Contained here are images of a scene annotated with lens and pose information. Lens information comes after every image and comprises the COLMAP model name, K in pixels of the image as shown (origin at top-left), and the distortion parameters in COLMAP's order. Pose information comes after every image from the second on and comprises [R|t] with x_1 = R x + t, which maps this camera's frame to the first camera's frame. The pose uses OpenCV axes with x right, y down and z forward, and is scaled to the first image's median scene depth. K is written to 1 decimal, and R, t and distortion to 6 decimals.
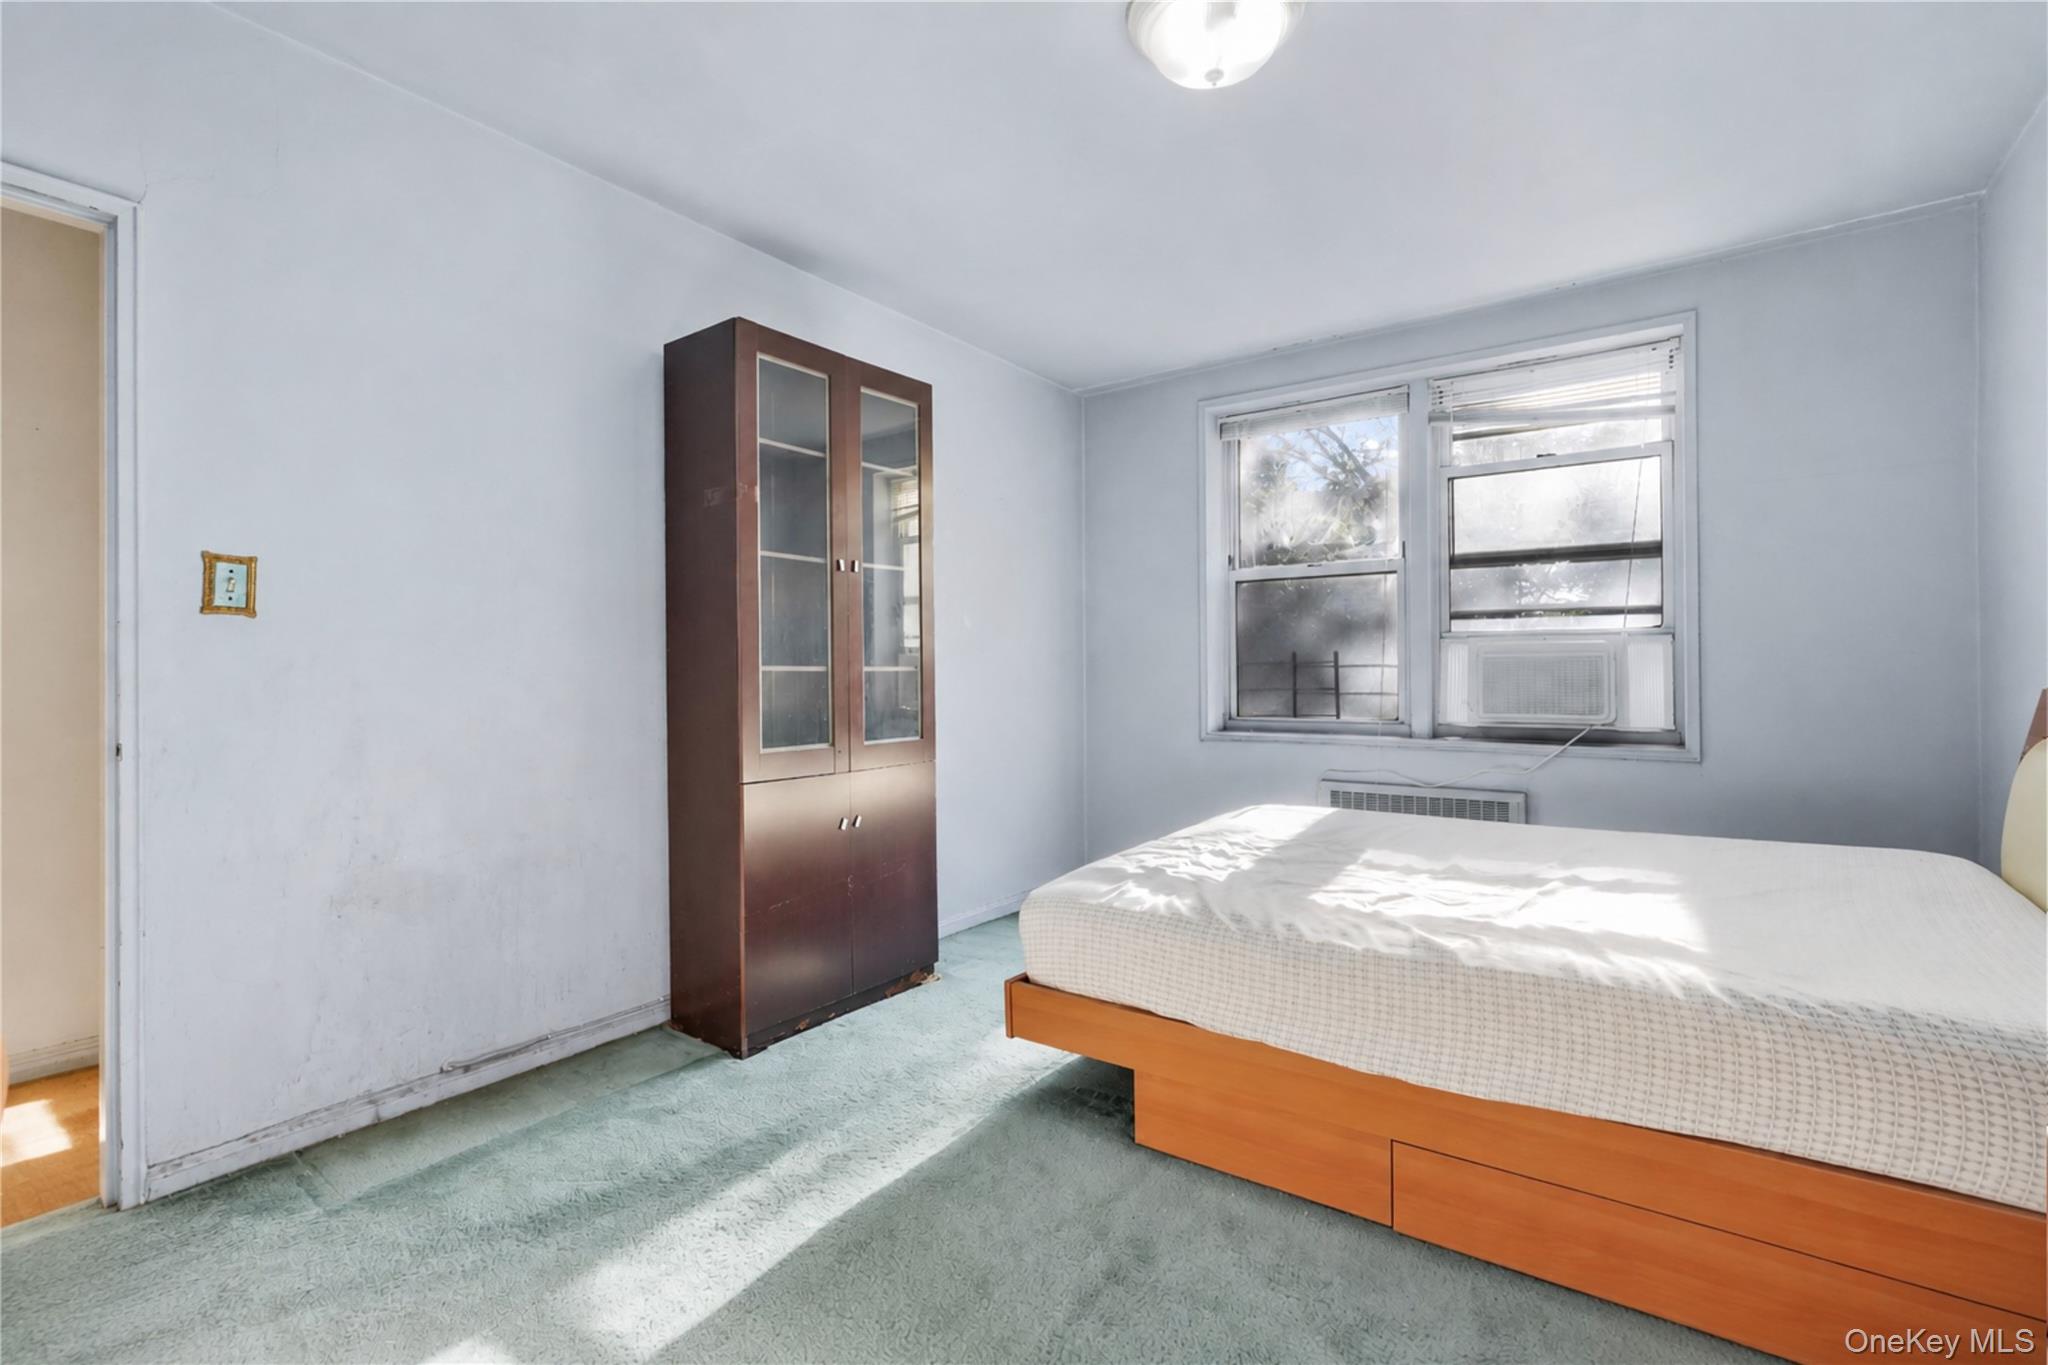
lens RADIAL K [[938.4, 0, 1035.0], [0, 938.4, 671.2], [0, 0, 1]] dist [0.000458, 0.007073]
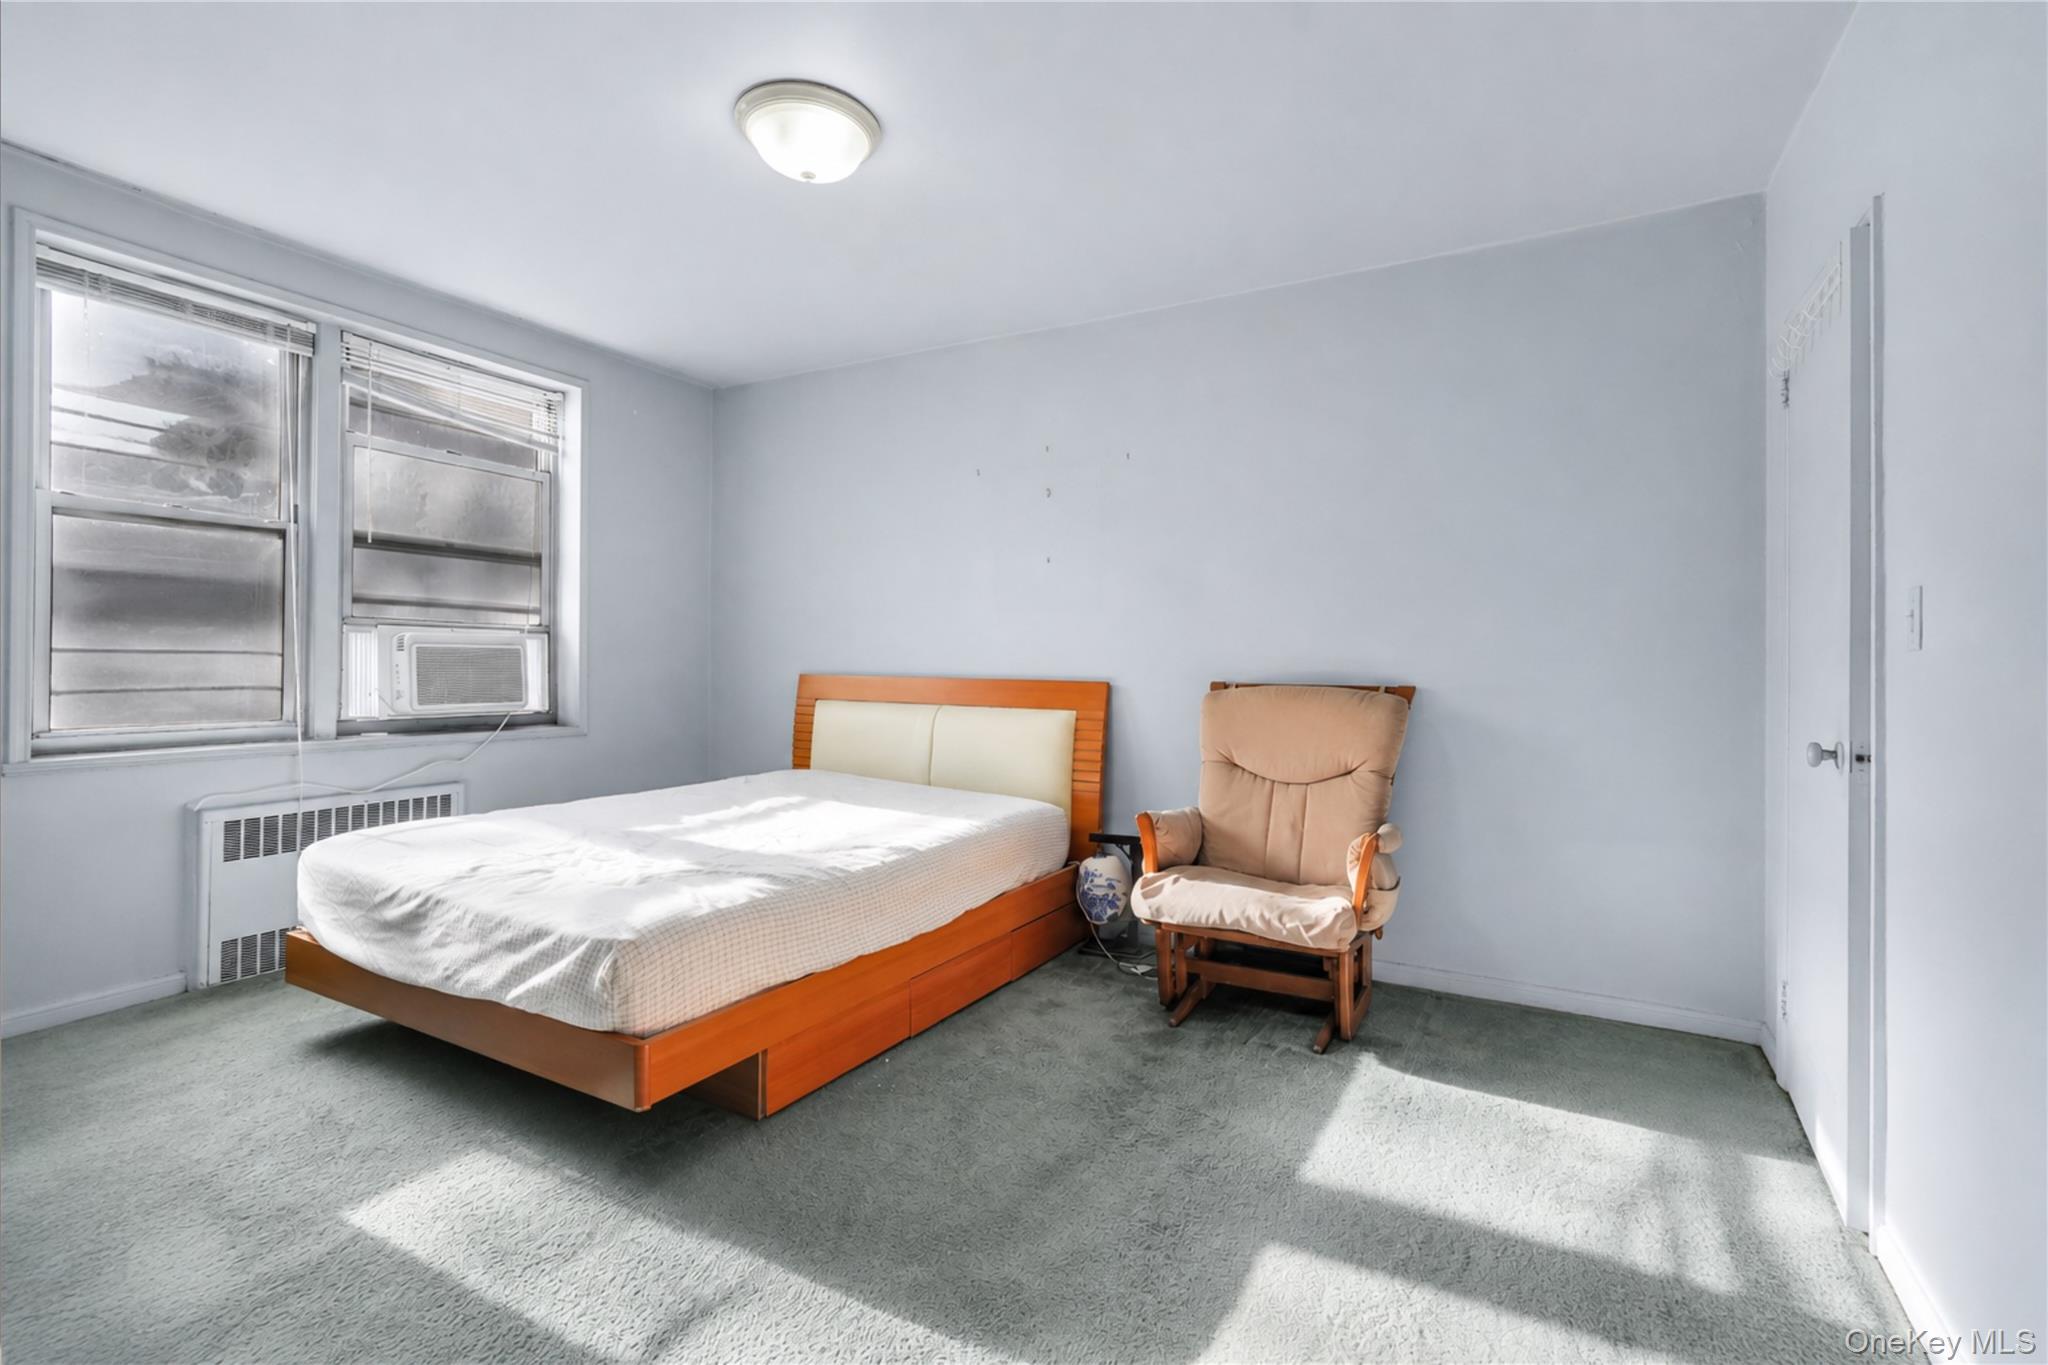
lens RADIAL K [[938.4, 0, 1035.0], [0, 938.4, 670.6], [0, 0, 1]] dist [0.000458, 0.007073]
pose [[-0.099775, -0.000507, 0.995010, -0.568871], [-0.002441, 0.999997, 0.000264, 0.007034], [-0.995007, -0.002403, -0.099776, 0.492178]]
